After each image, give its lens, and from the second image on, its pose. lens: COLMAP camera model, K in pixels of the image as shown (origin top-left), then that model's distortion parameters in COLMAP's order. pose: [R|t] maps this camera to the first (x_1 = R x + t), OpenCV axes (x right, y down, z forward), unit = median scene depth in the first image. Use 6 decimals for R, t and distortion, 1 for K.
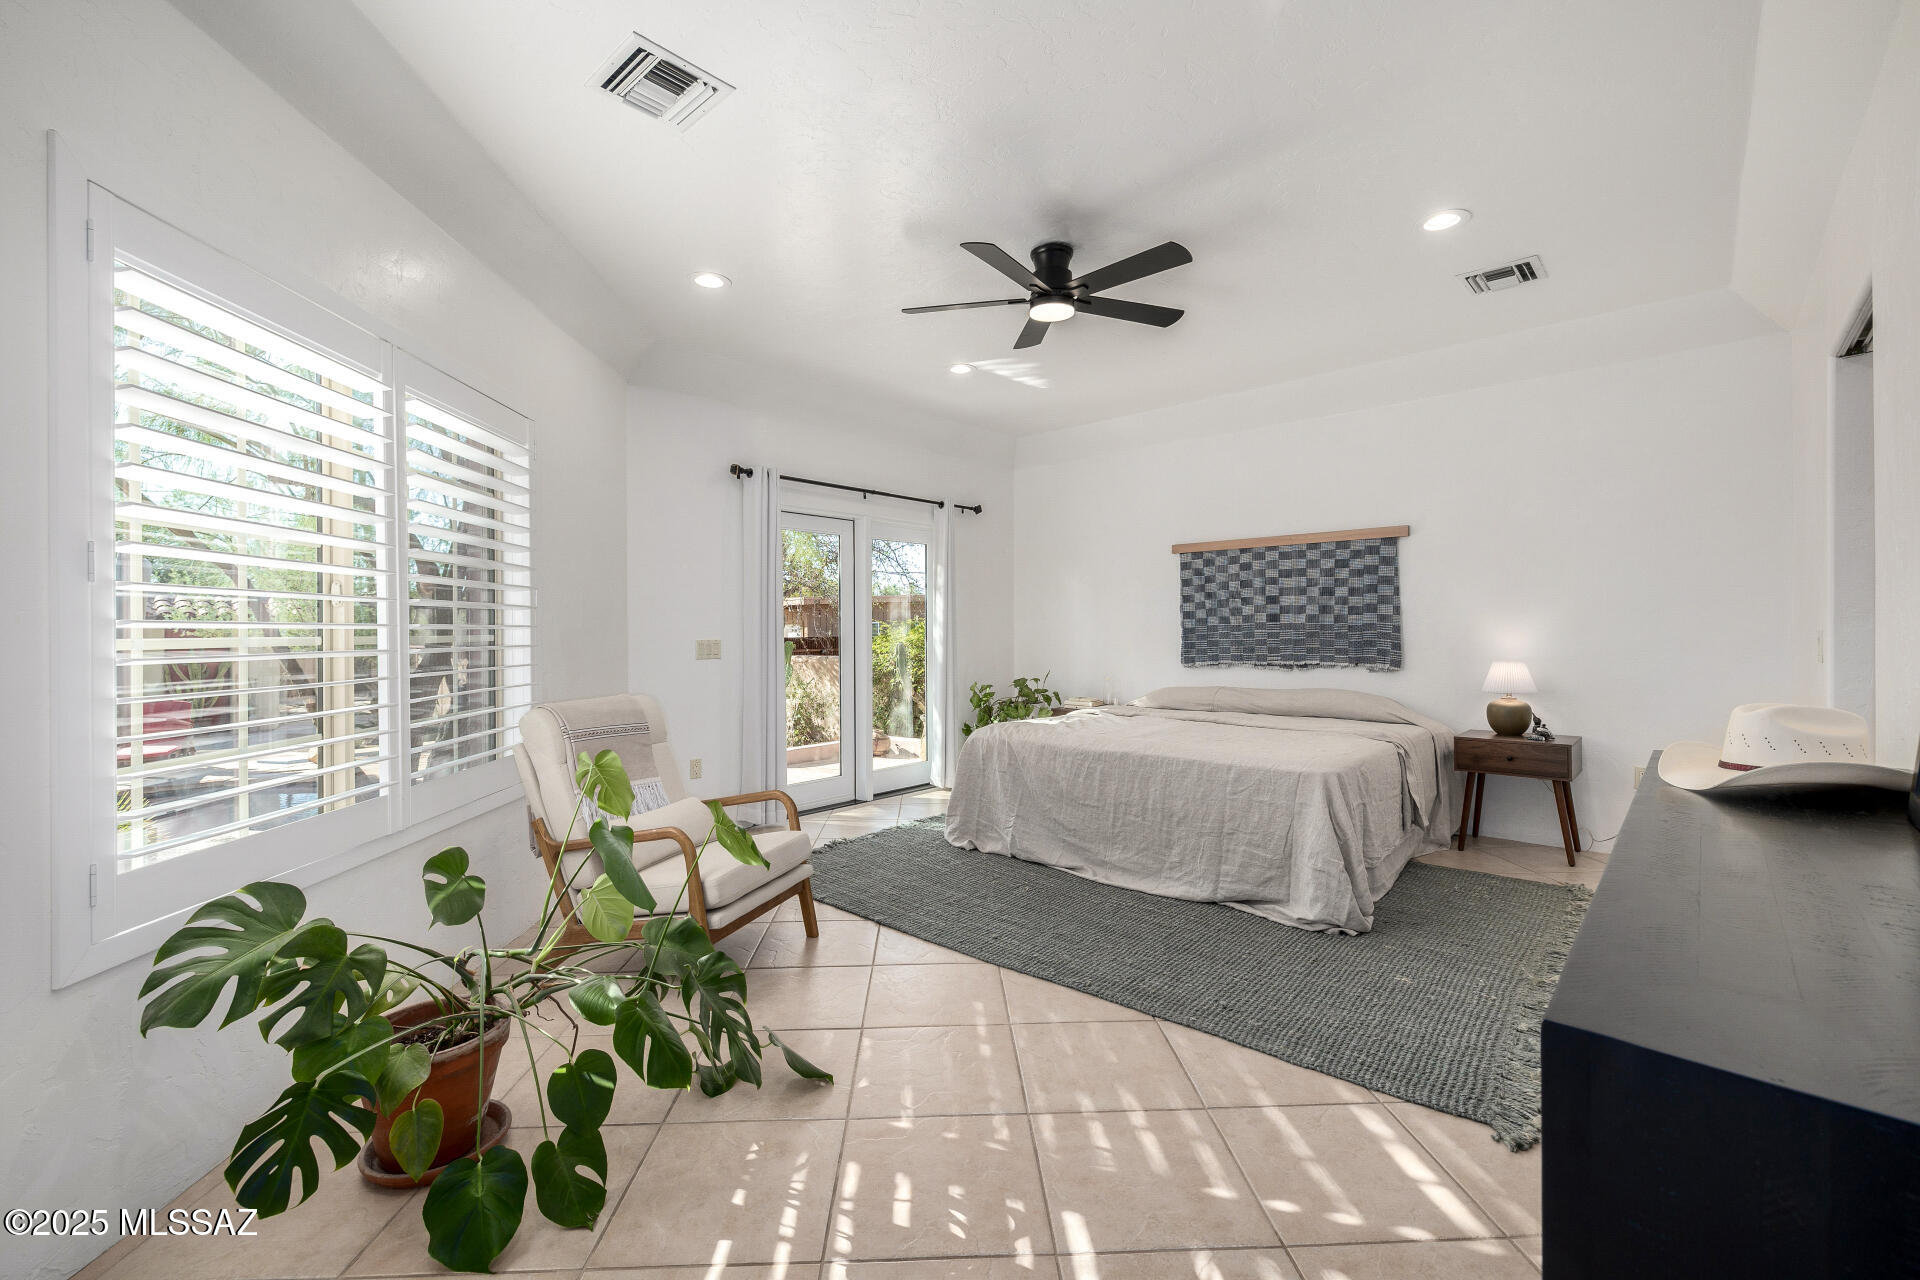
lens RADIAL K [[816.6, 0, 964.2], [0, 816.6, 635.8], [0, 0, 1]] dist [0.004928, -0.000824]
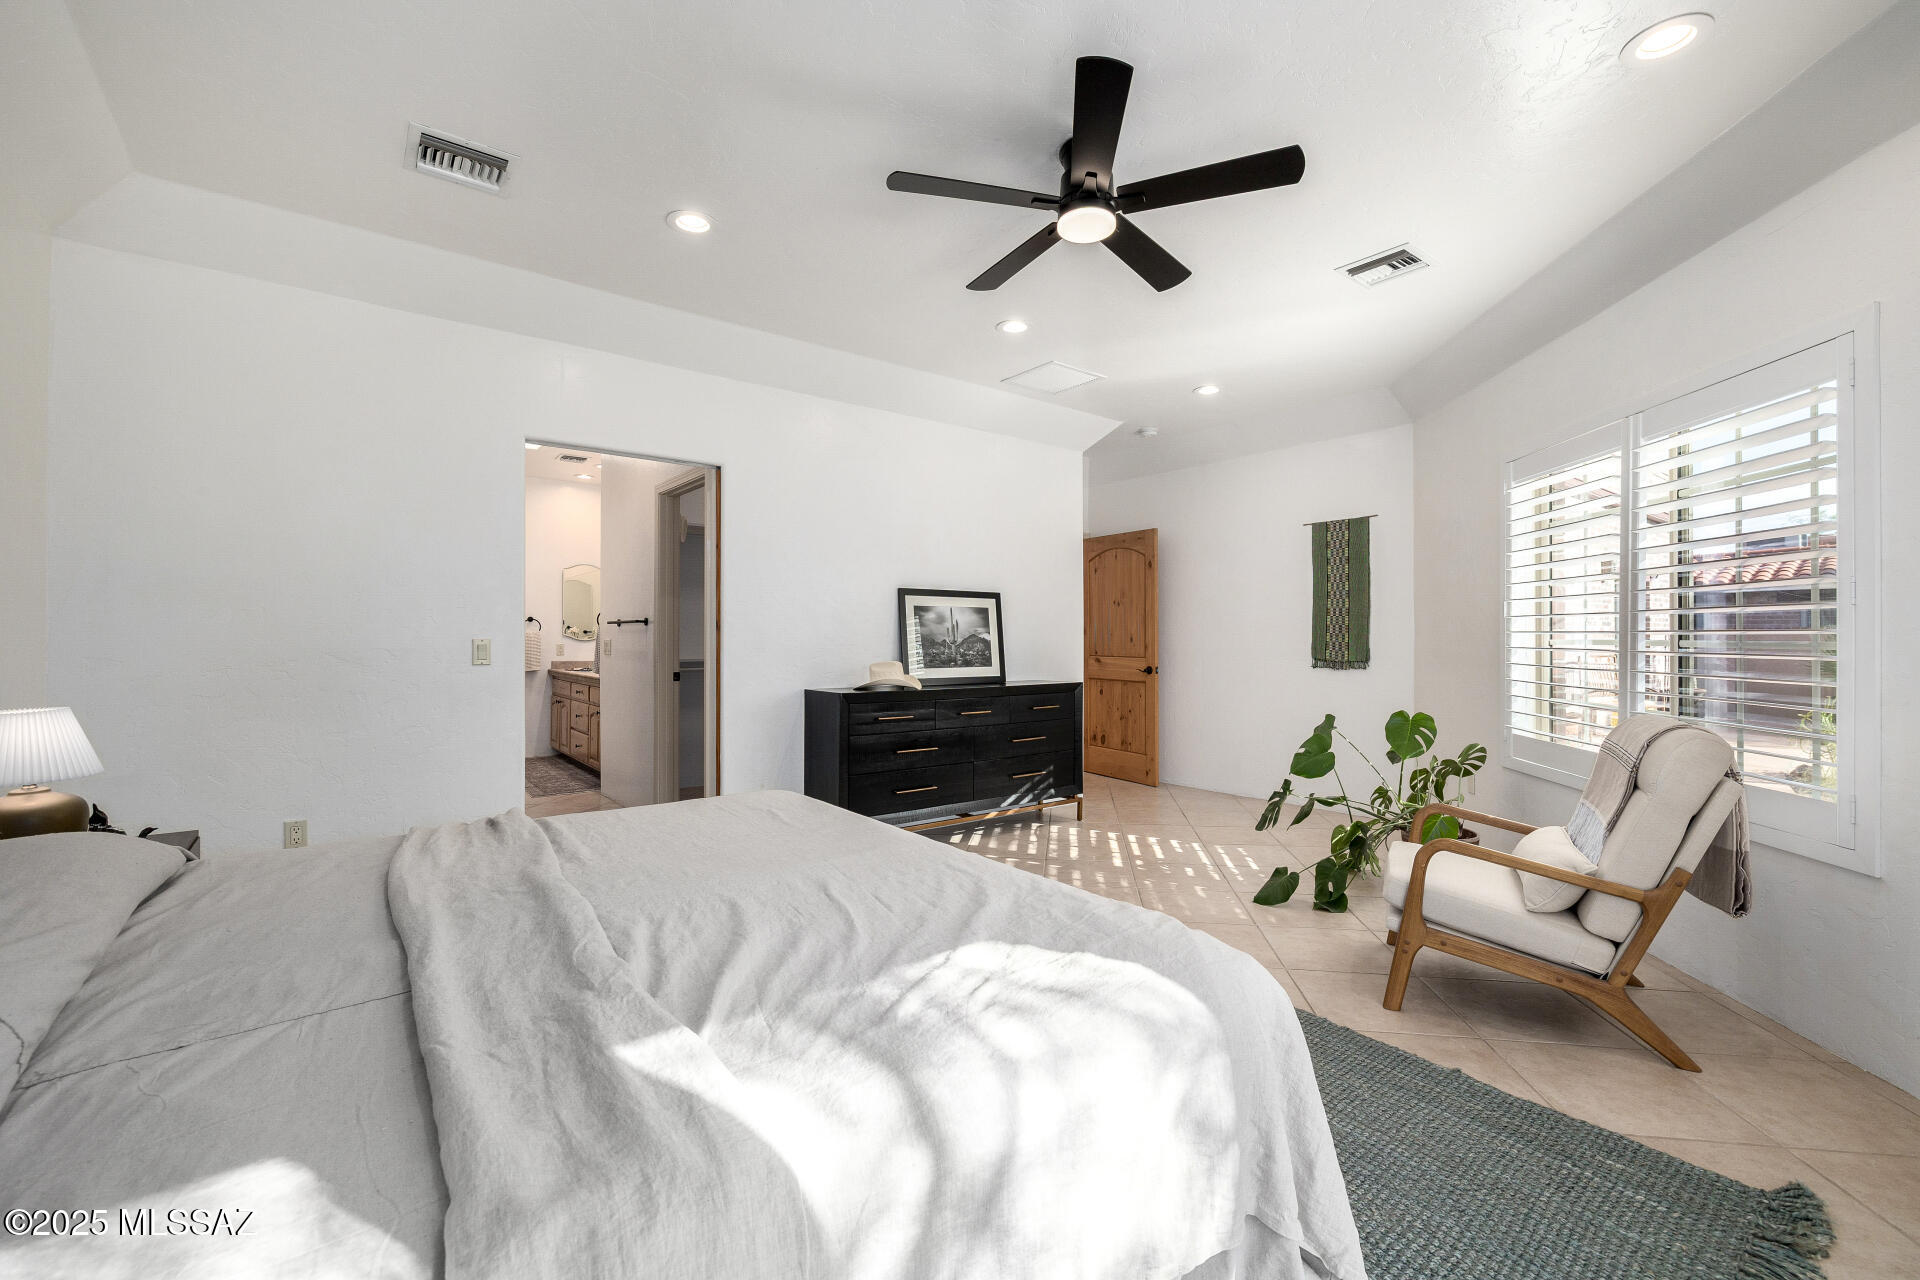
lens RADIAL K [[816.6, 0, 959.5], [0, 816.6, 645.2], [0, 0, 1]] dist [0.004928, -0.000824]
pose [[-0.985114, -0.002518, 0.171884, 0.167175], [0.001417, 0.999740, 0.022768, -0.028828], [-0.171897, 0.022672, -0.984854, 3.210116]]
